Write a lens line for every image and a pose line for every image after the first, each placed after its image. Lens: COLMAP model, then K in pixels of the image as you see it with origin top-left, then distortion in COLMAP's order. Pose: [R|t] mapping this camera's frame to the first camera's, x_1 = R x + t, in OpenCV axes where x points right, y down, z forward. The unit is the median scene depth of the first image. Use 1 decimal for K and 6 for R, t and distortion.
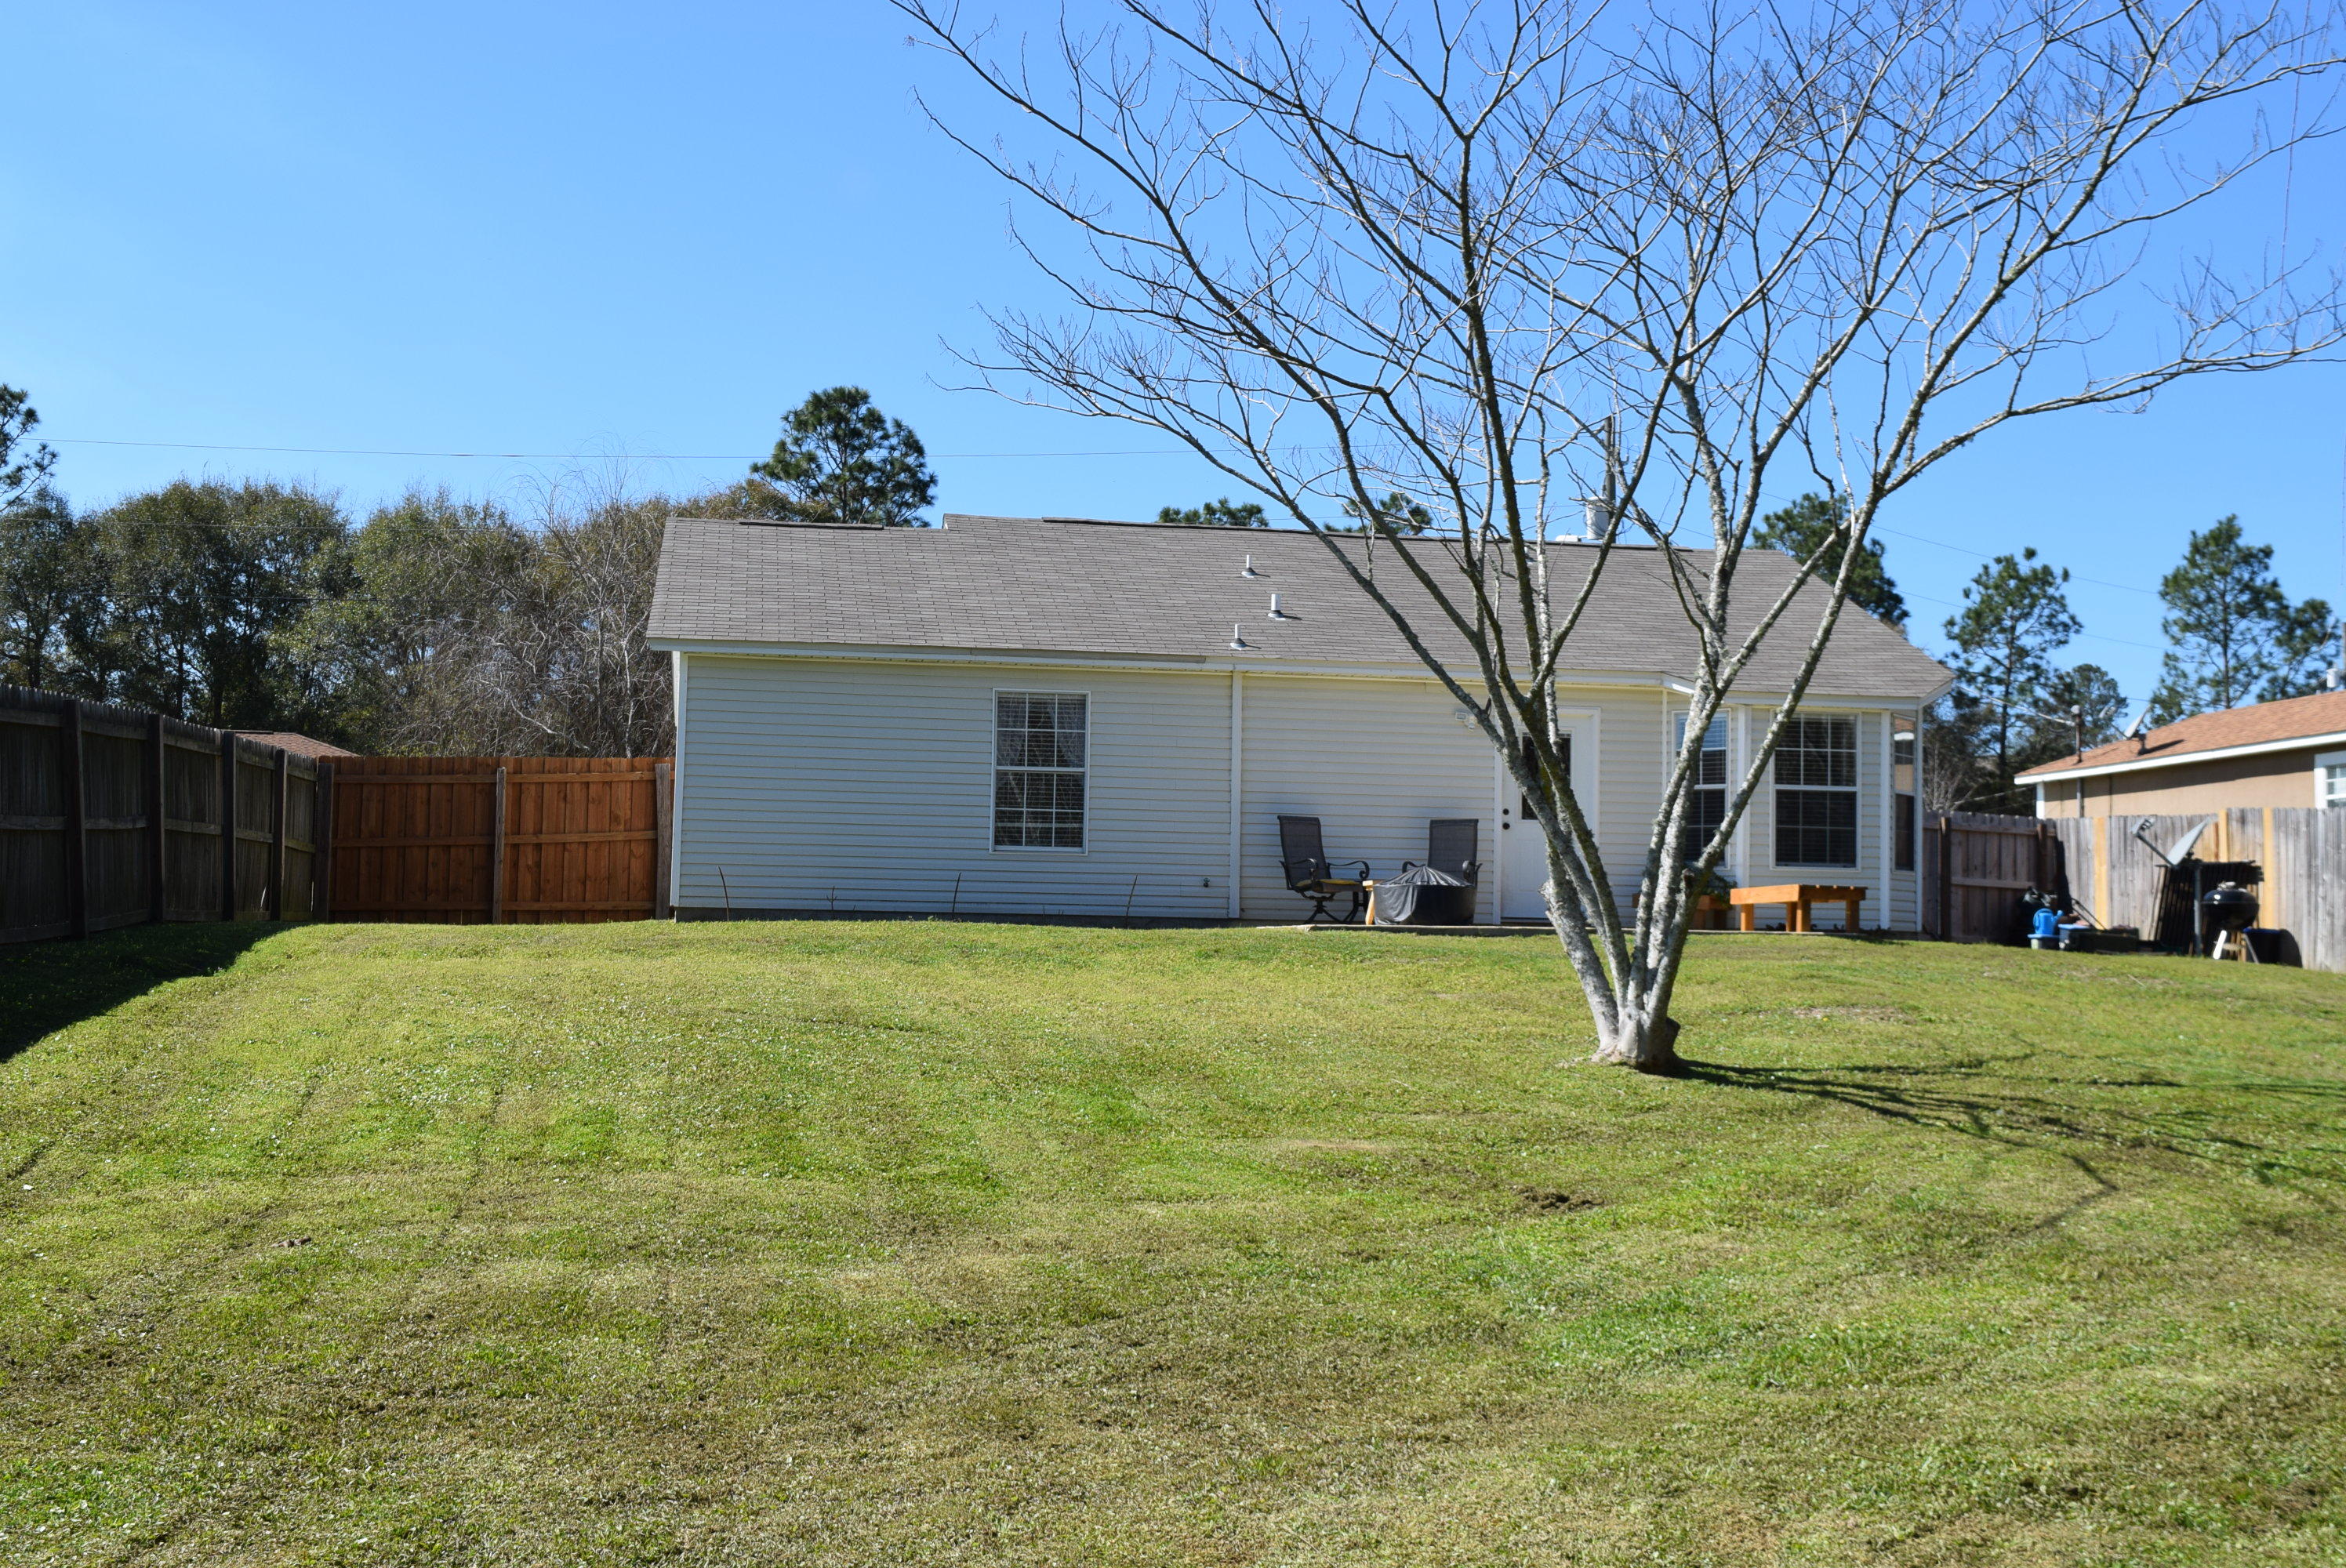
lens RADIAL K [[2709.7, 0, 1173.5], [0, 2709.7, 788.7], [0, 0, 1]] dist [-0.151436, 0.000000]
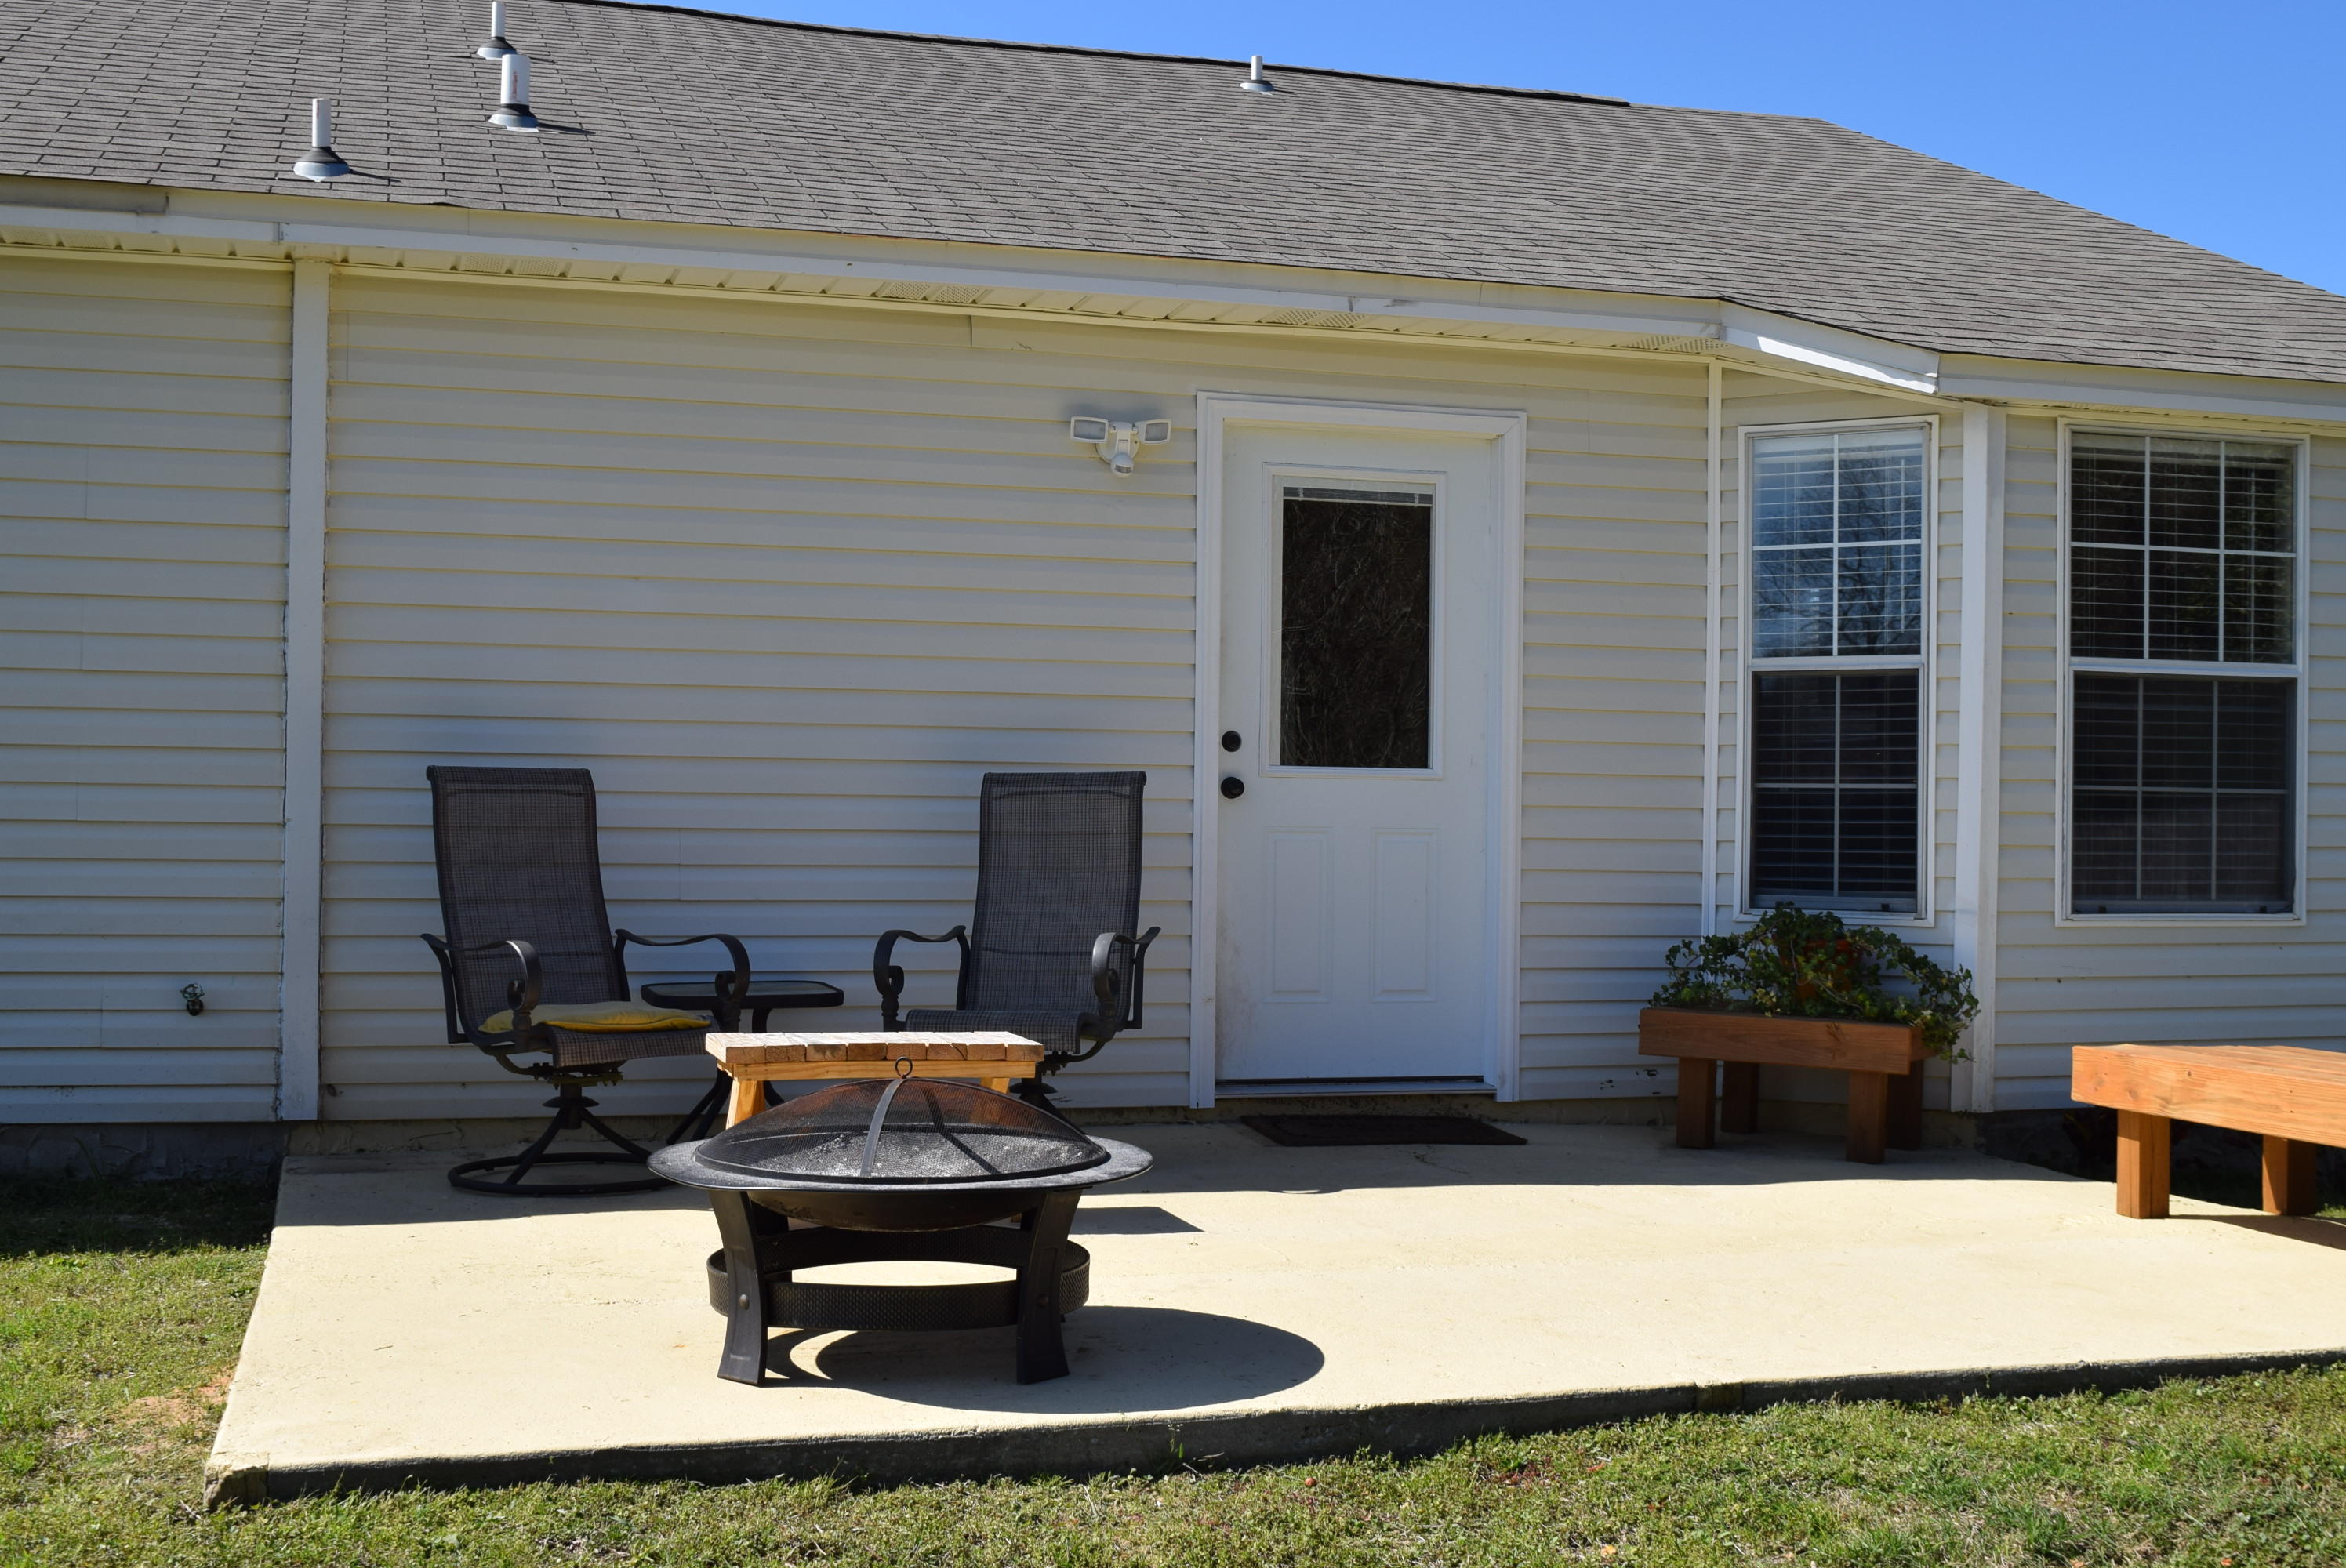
lens RADIAL K [[2709.7, 0, 1170.7], [0, 2709.7, 794.2], [0, 0, 1]] dist [-0.151436, 0.000000]
pose [[0.989663, -0.005735, 0.143299, 0.072872], [-0.000355, 0.999099, 0.042436, 0.001469], [-0.143413, -0.042048, 0.988769, 0.705964]]
